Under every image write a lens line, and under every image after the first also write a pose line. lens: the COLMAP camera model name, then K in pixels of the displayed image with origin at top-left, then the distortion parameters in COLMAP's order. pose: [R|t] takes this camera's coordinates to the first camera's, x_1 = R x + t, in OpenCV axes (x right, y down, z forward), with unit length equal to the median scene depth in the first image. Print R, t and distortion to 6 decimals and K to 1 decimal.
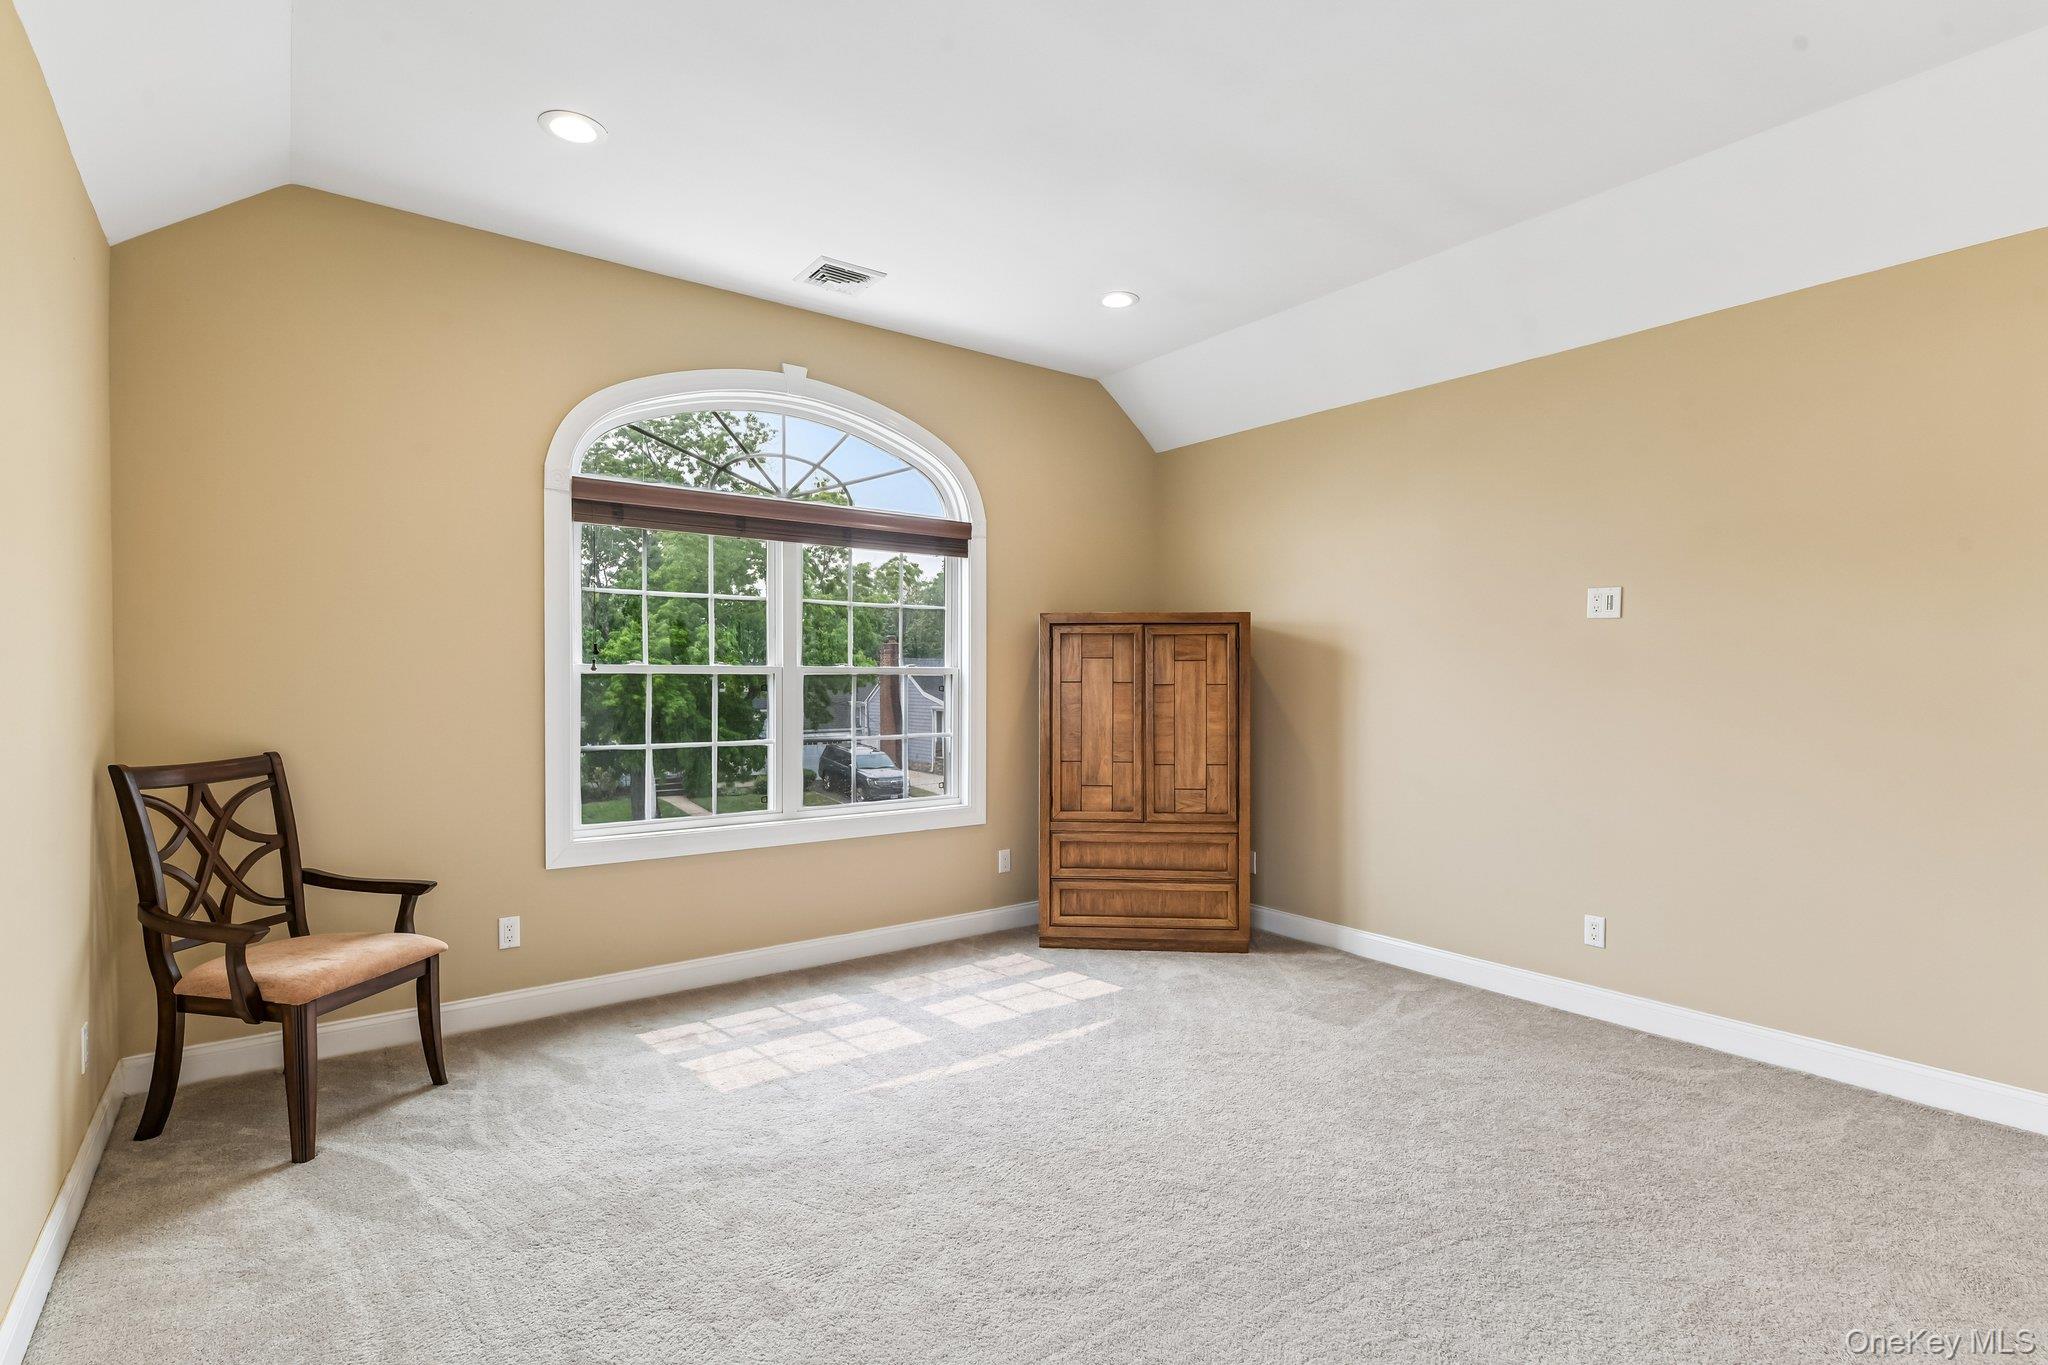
lens RADIAL K [[957.9, 0, 1036.3], [0, 957.9, 689.4], [0, 0, 1]] dist [0.005032, -0.002251]
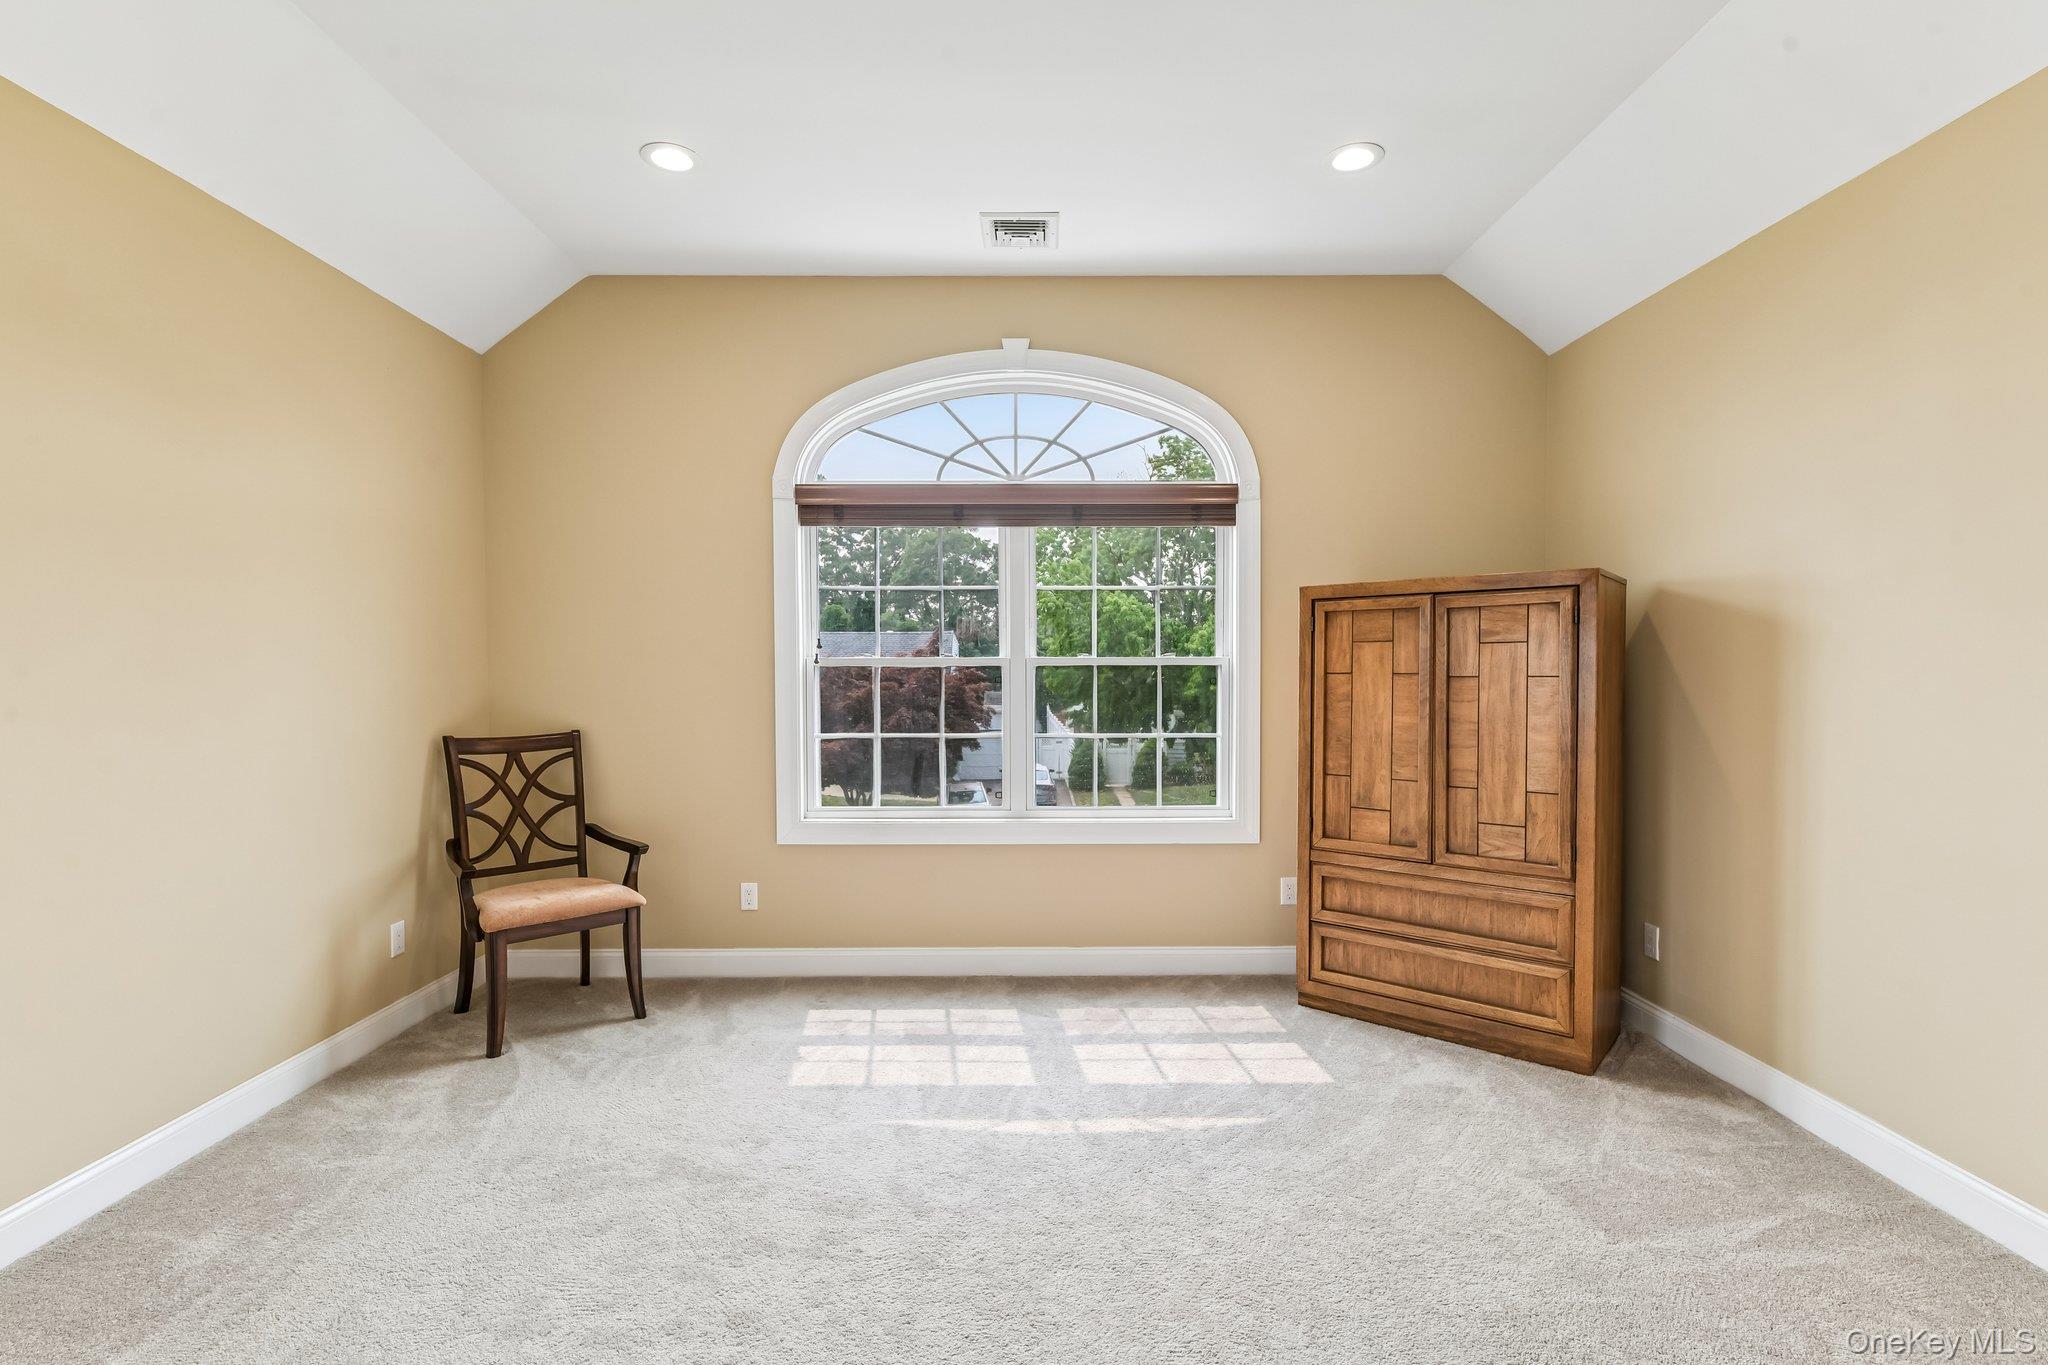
lens RADIAL K [[957.9, 0, 1023.7], [0, 957.9, 695.6], [0, 0, 1]] dist [0.005032, -0.002251]
pose [[0.806124, 0.011522, -0.591635, 0.323008], [-0.002439, 0.999867, 0.016148, -0.001693], [0.591742, -0.011574, 0.806045, 0.245313]]
